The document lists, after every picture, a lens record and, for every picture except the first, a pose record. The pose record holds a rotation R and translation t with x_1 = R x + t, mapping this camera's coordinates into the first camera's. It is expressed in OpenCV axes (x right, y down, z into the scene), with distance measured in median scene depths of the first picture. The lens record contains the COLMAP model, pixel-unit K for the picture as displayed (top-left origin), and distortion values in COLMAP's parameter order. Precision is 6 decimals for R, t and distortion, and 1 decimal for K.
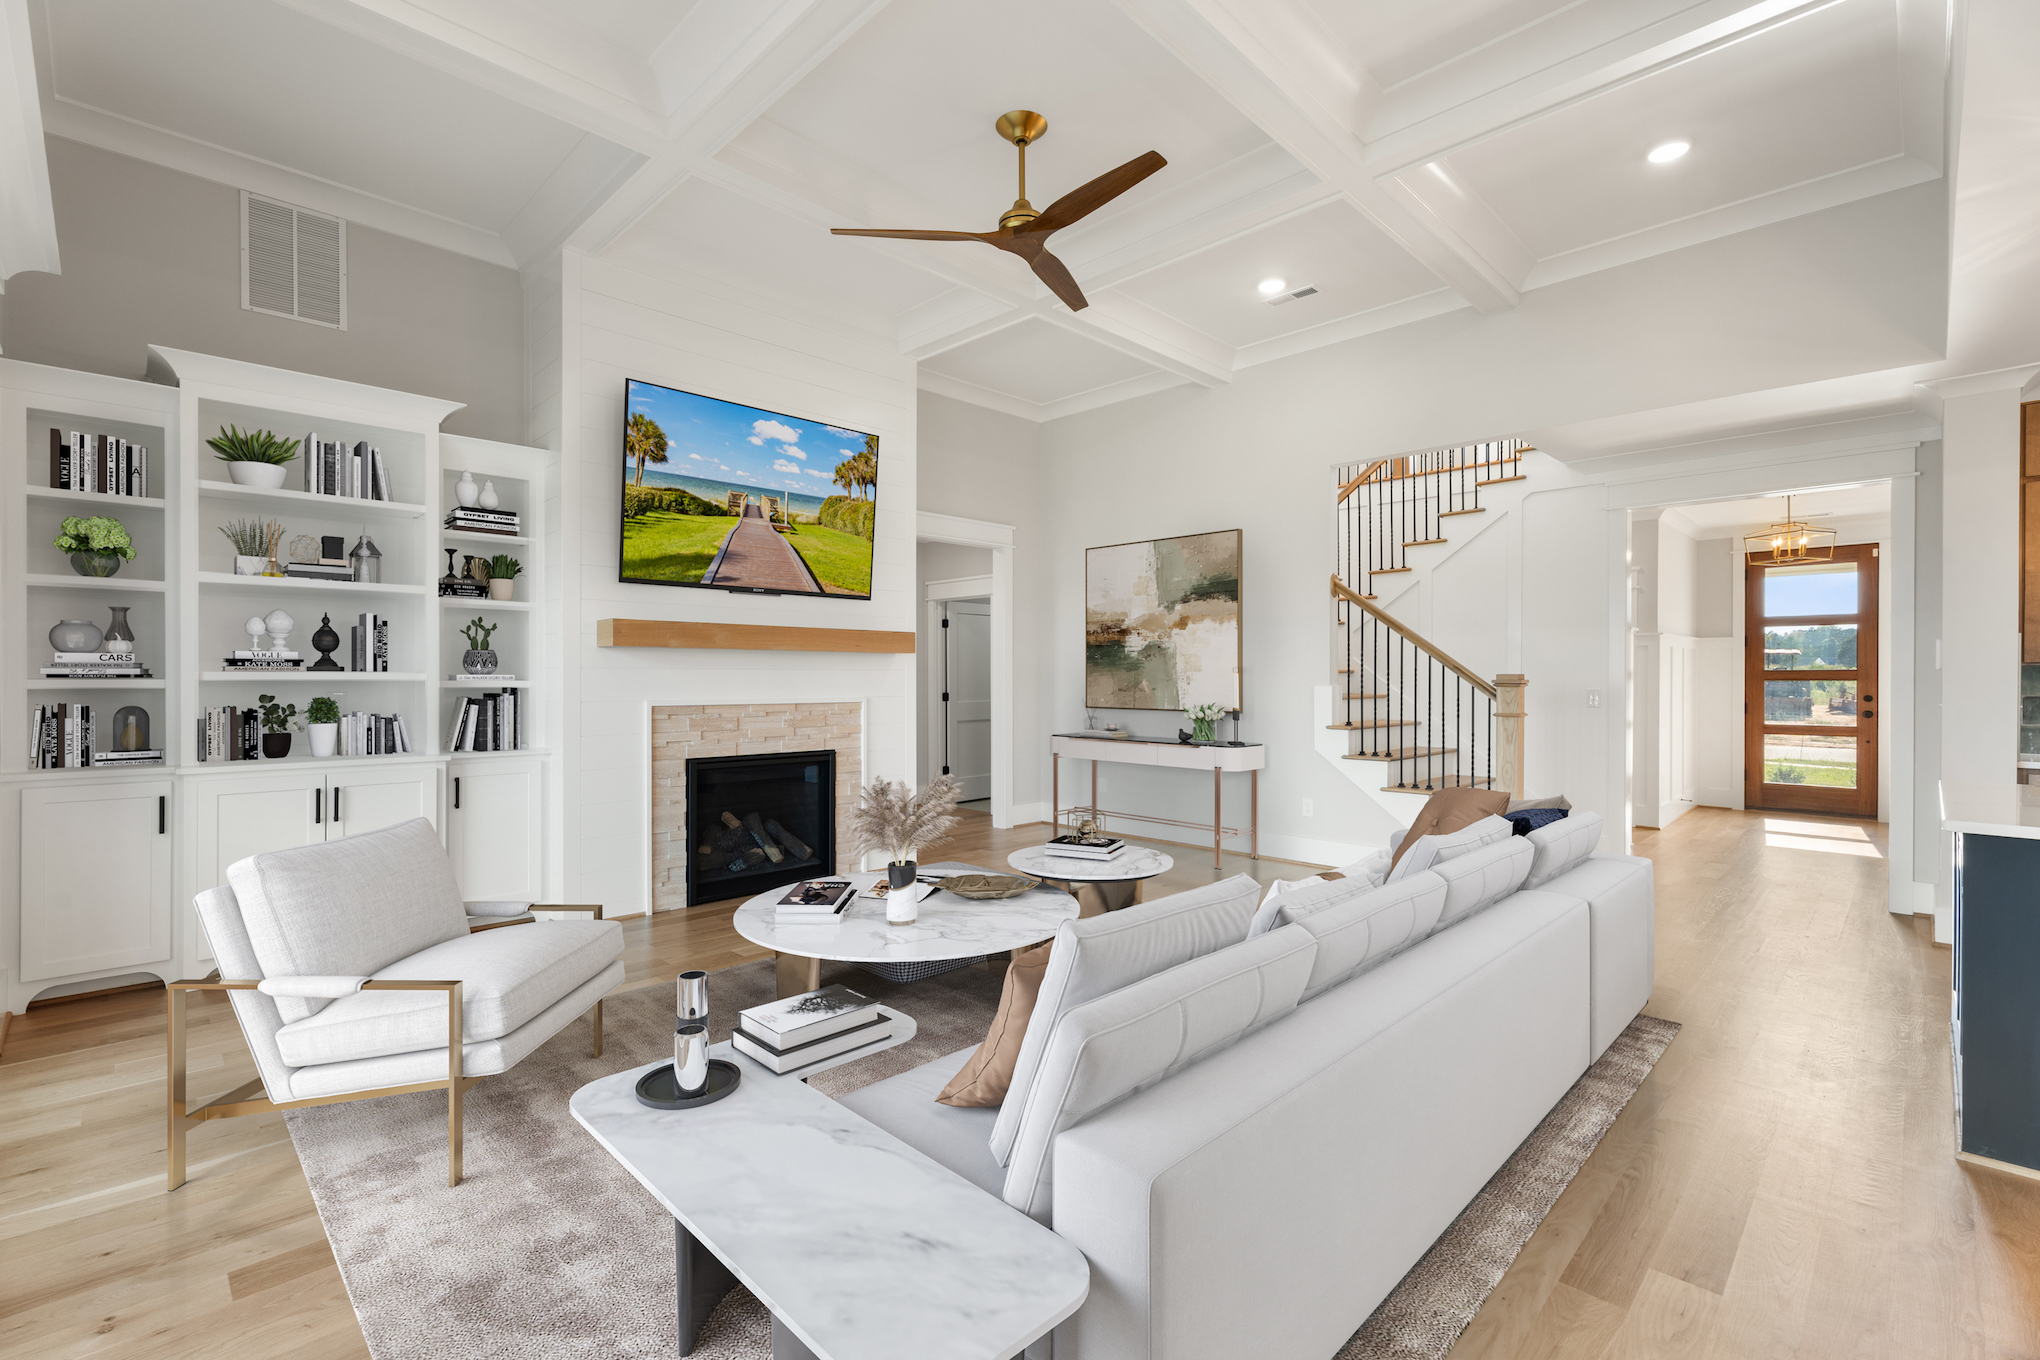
lens RADIAL K [[907.6, 0, 1010.9], [0, 907.6, 678.3], [0, 0, 1]] dist [0.006691, -0.004065]
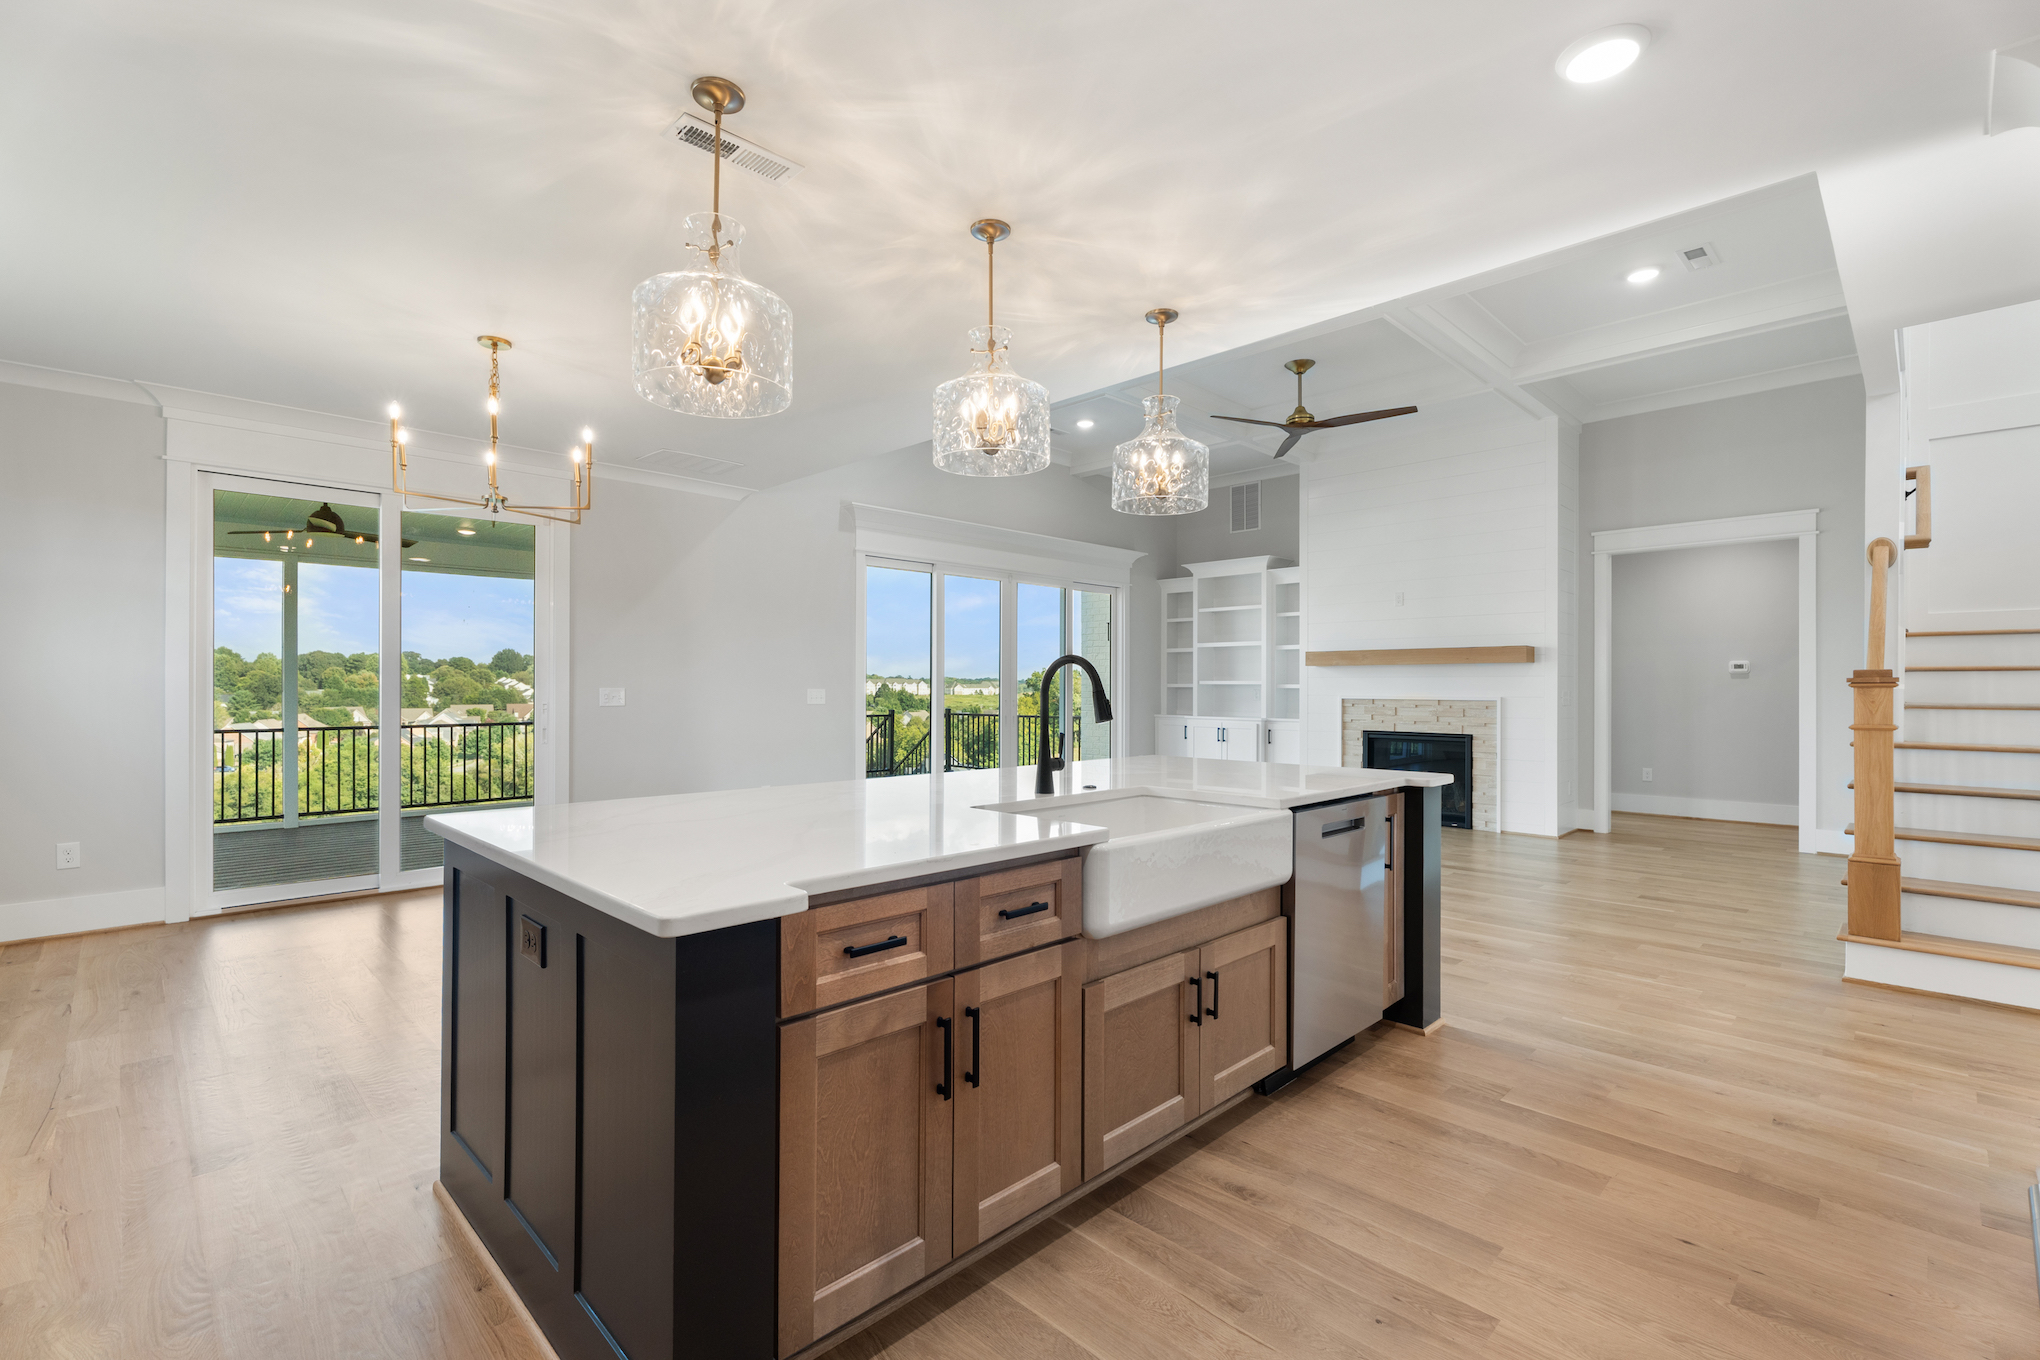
lens RADIAL K [[907.6, 0, 1013.9], [0, 907.6, 693.3], [0, 0, 1]] dist [0.006691, -0.004065]
pose [[-0.009603, 0.004261, -0.999945, 1.326697], [-0.005796, 0.999974, 0.004317, 0.015780], [0.999937, 0.005837, -0.009579, 0.358546]]
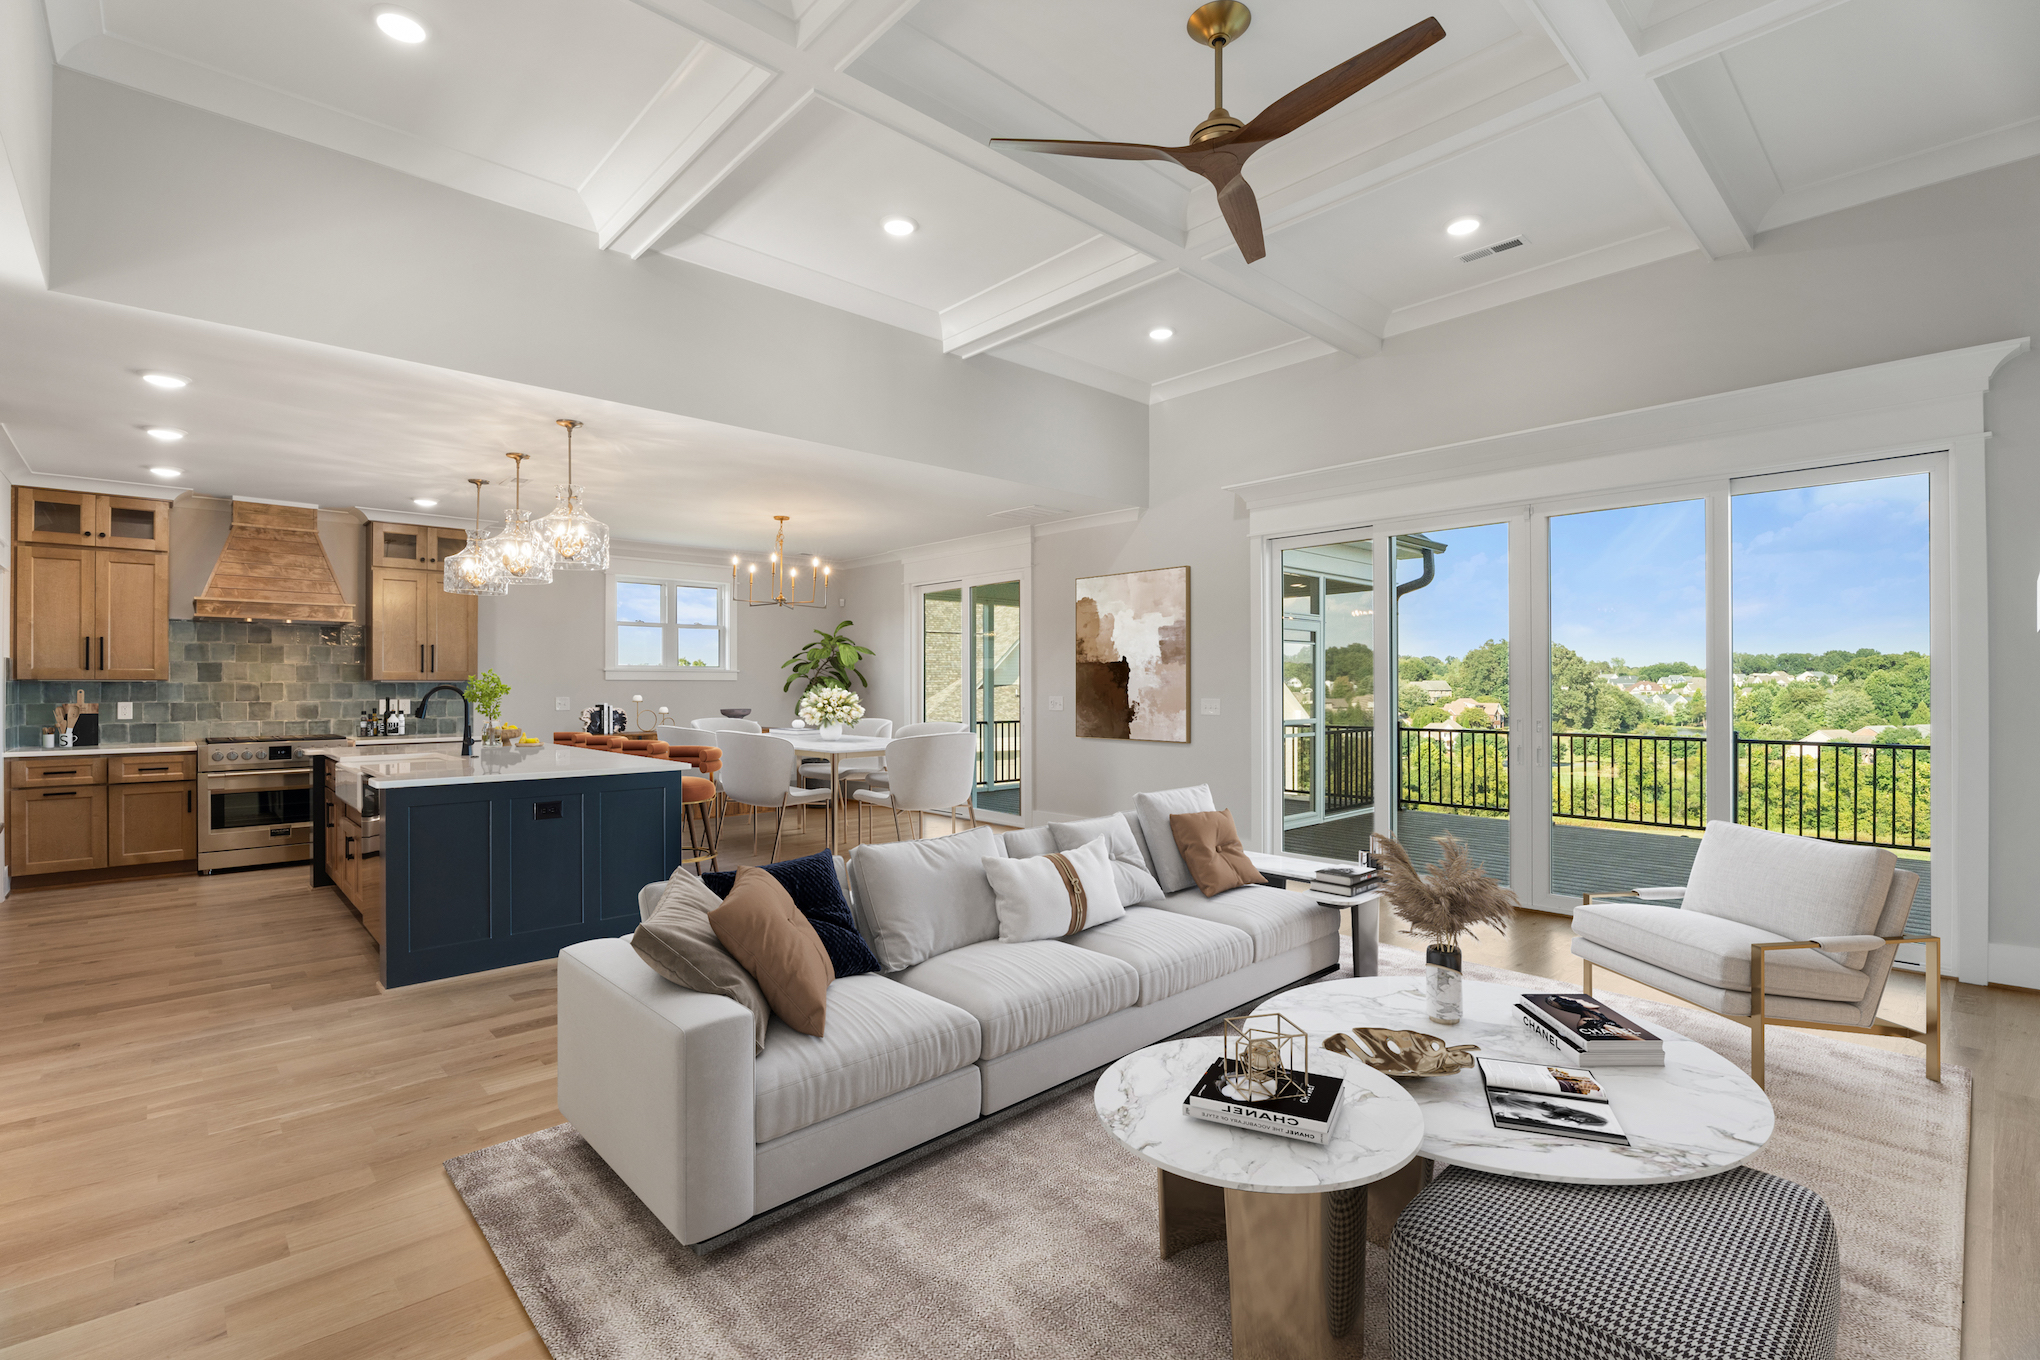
lens RADIAL K [[907.6, 0, 967.7], [0, 907.6, 696.0], [0, 0, 1]] dist [0.006691, -0.004065]
pose [[-0.997697, -0.000853, 0.067819, 0.145576], [0.000047, 0.999912, 0.013271, -0.006475], [-0.067824, 0.013244, -0.997609, 1.374965]]
